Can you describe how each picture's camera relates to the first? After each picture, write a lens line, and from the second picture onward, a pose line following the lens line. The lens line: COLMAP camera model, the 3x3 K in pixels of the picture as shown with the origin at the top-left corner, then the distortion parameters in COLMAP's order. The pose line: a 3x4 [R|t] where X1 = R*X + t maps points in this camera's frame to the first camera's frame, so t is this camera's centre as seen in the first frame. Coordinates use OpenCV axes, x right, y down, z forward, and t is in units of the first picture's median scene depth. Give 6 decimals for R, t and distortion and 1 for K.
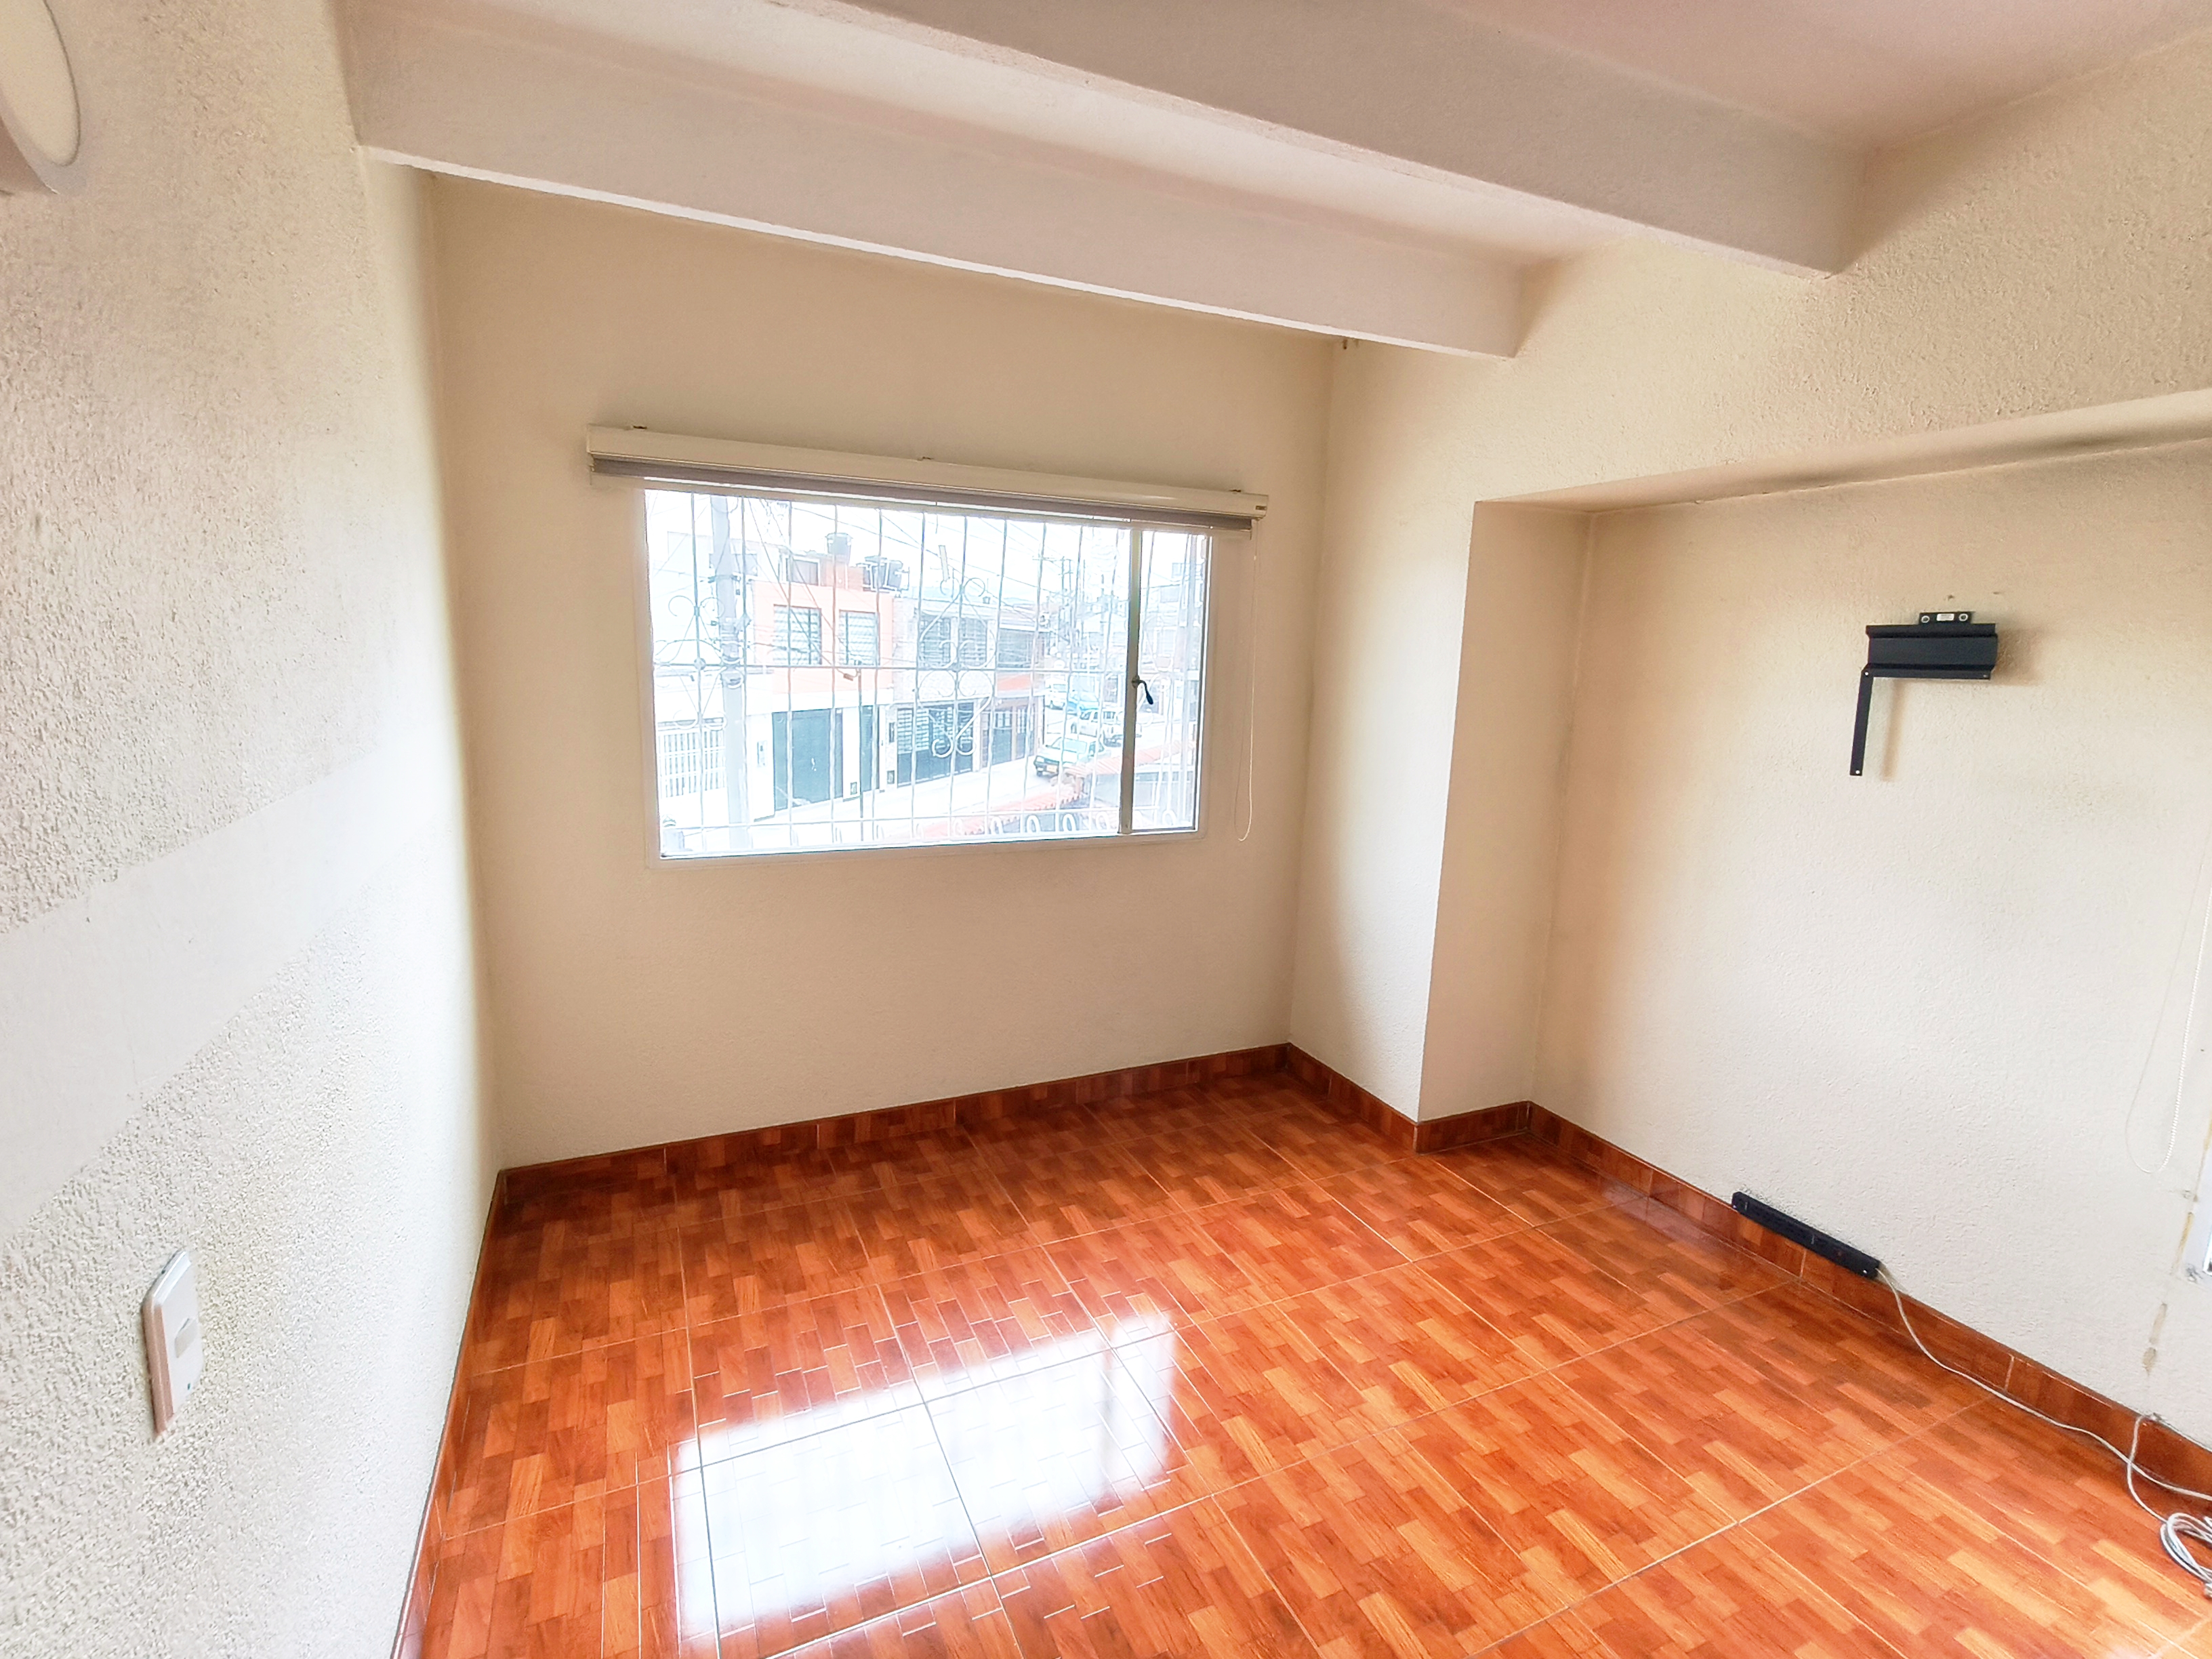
lens RADIAL K [[1017.3, 0, 1092.0], [0, 1017.3, 827.9], [0, 0, 1]] dist [0.004051, -0.000263]
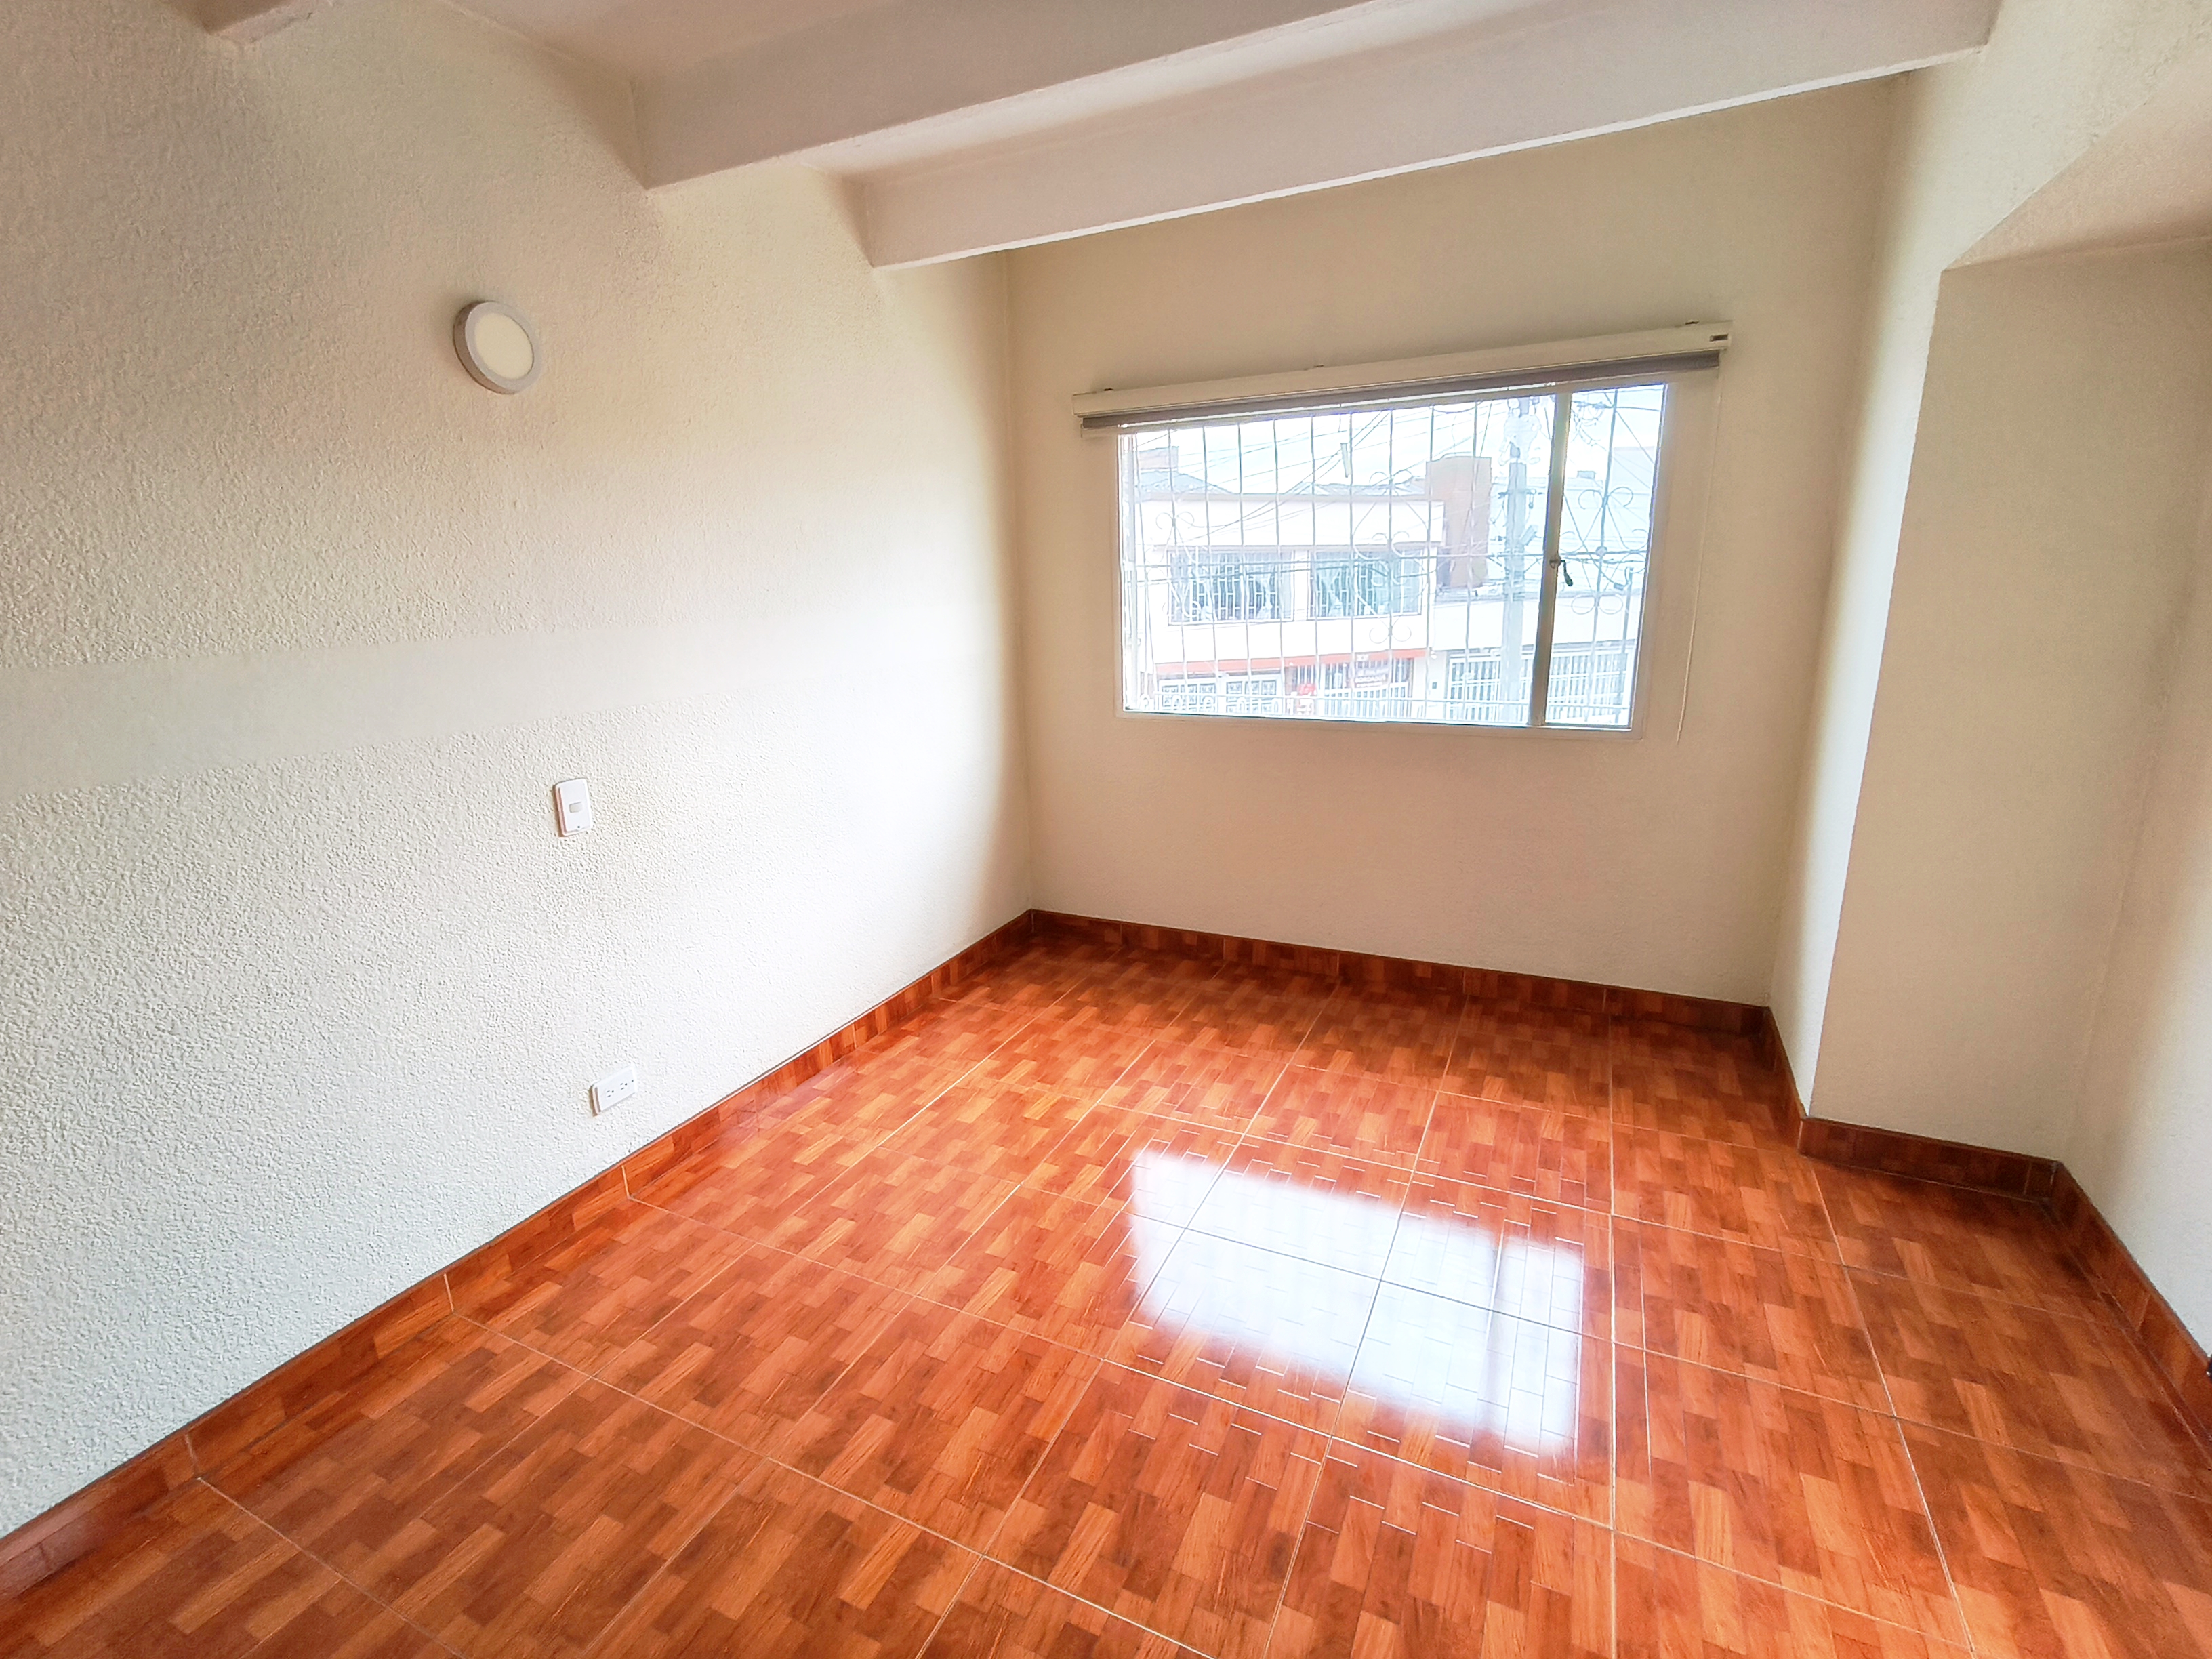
lens RADIAL K [[1017.3, 0, 1091.9], [0, 1017.3, 830.0], [0, 0, 1]] dist [0.004051, -0.000263]
pose [[0.634492, 0.143720, -0.759450, 0.583754], [-0.087502, 0.989600, 0.114170, 0.034291], [0.767960, -0.005987, 0.640470, 0.088591]]
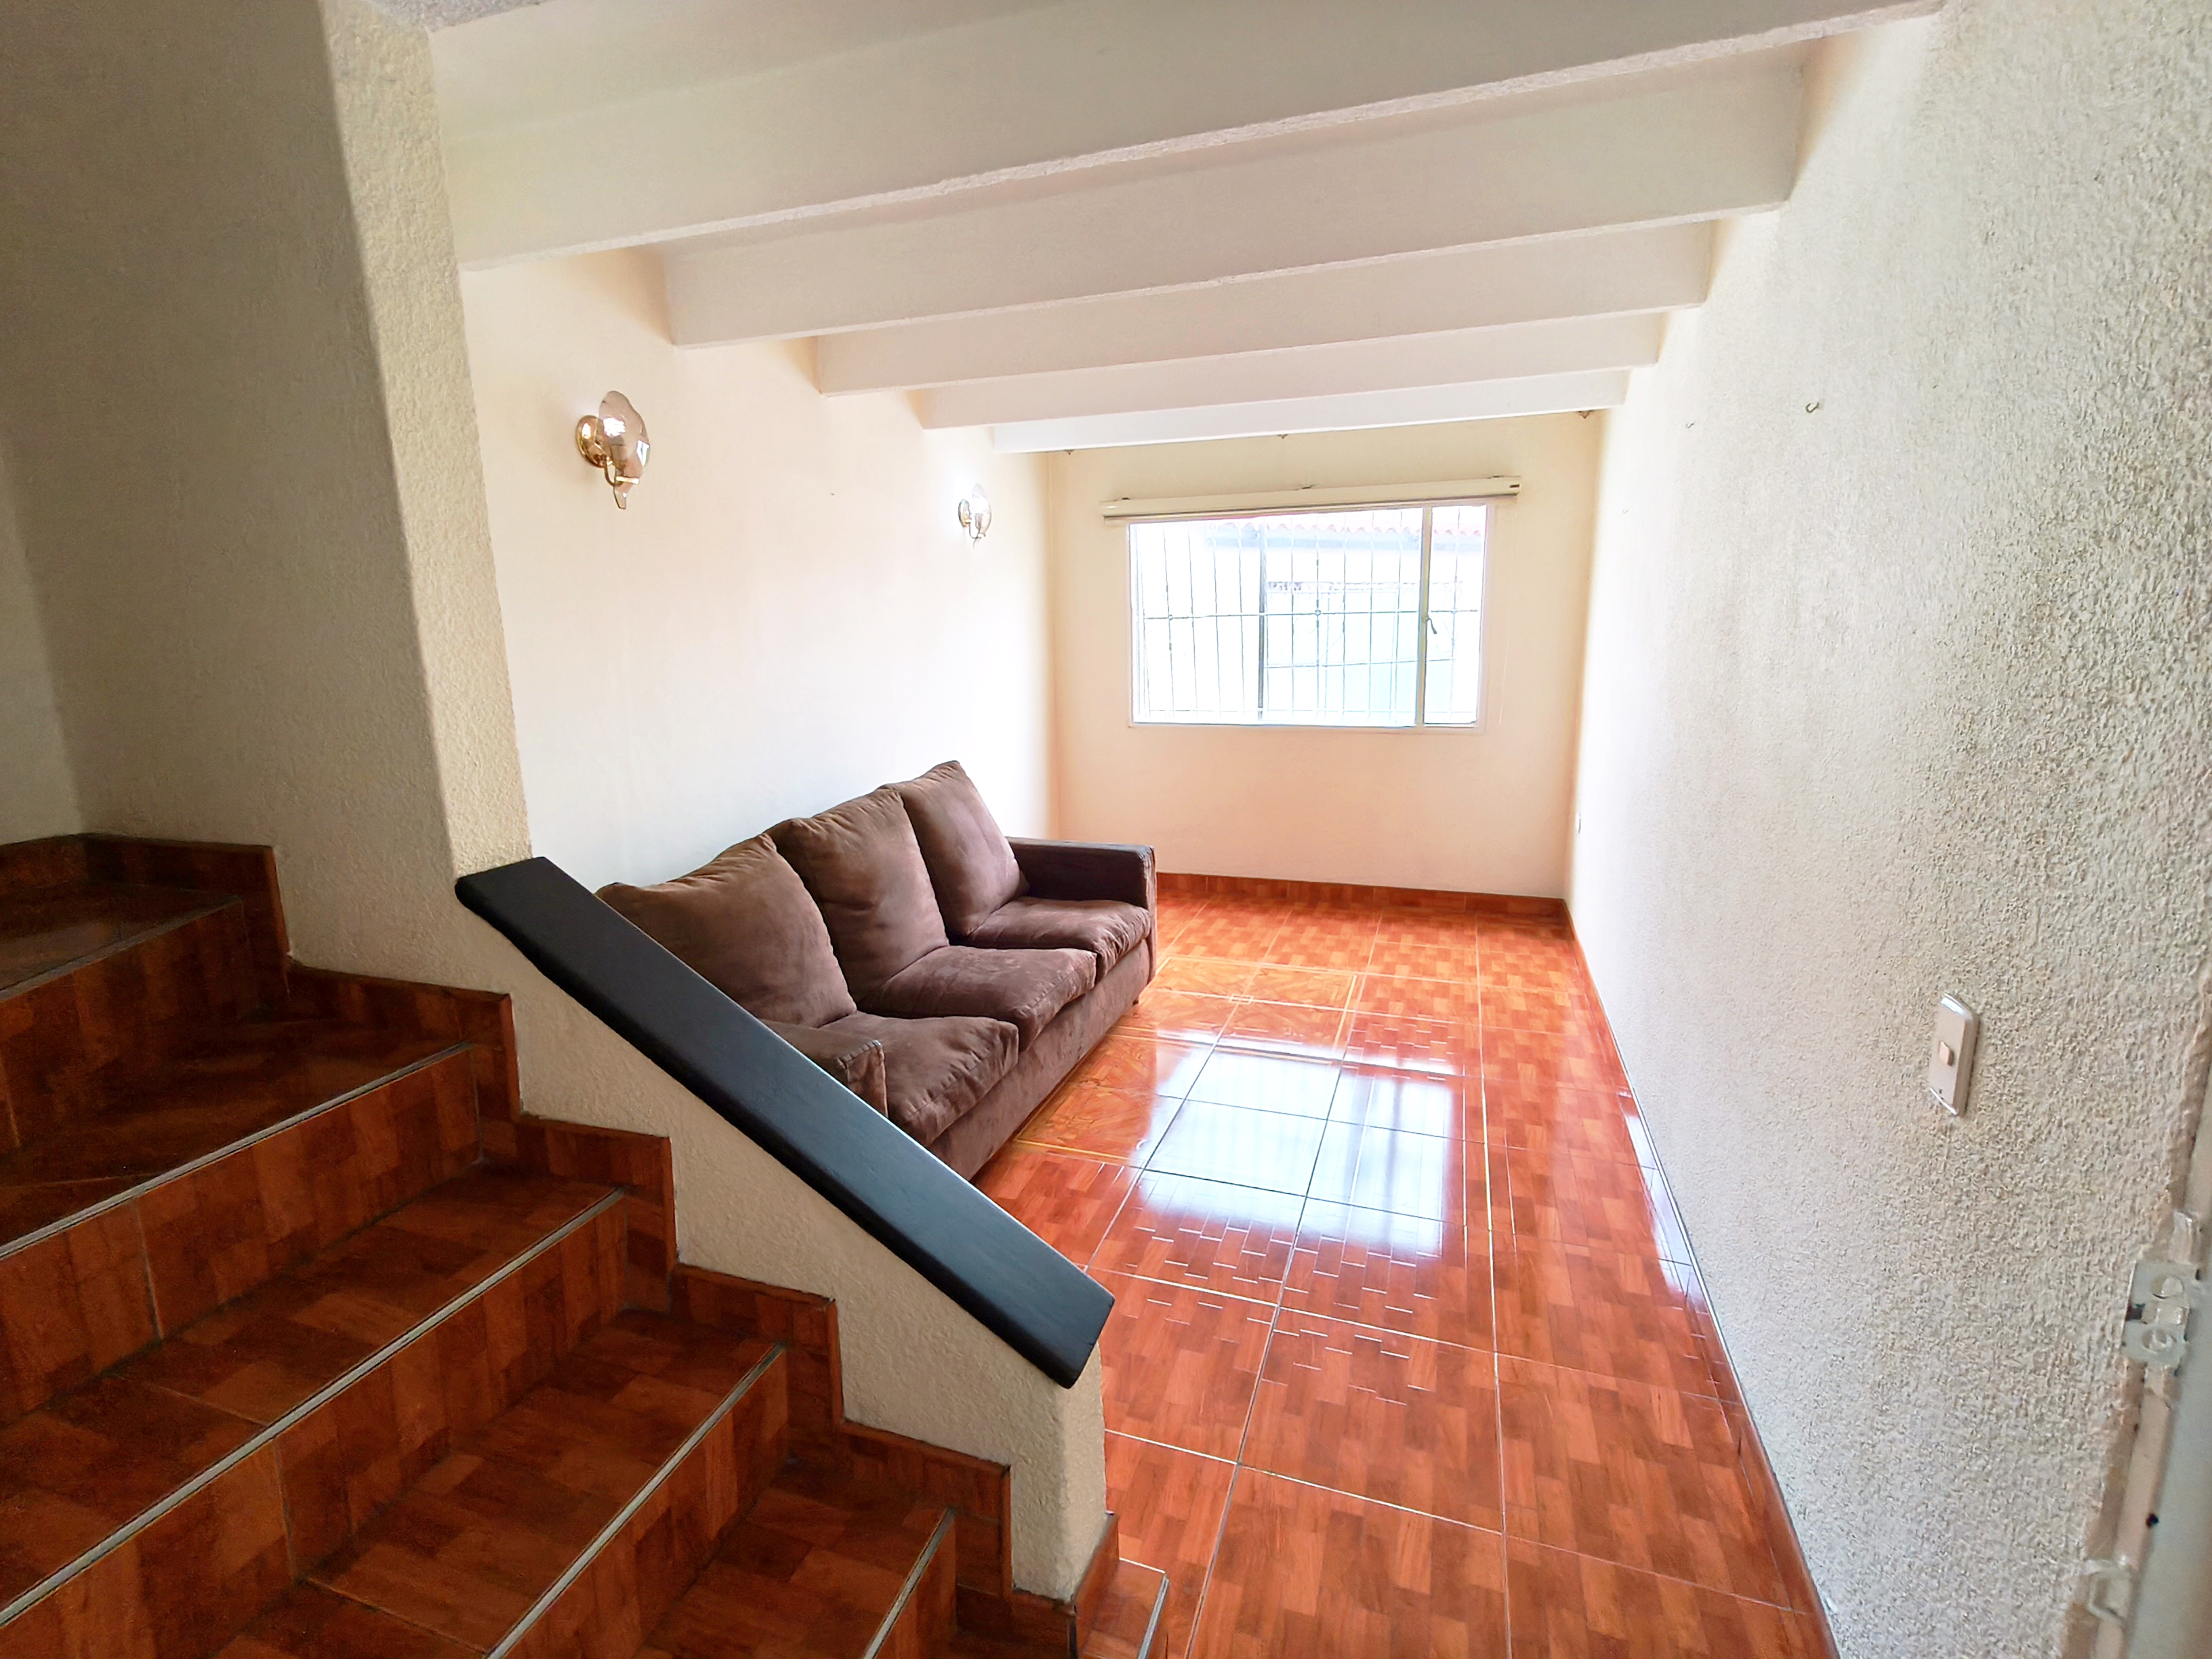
lens RADIAL K [[1017.3, 0, 1102.7], [0, 1017.3, 827.6], [0, 0, 1]] dist [0.004051, -0.000263]
pose [[0.726973, 0.094082, -0.680191, 0.826028], [-0.075009, 0.995522, 0.057530, 0.132181], [0.682557, 0.009198, 0.730774, -0.446358]]
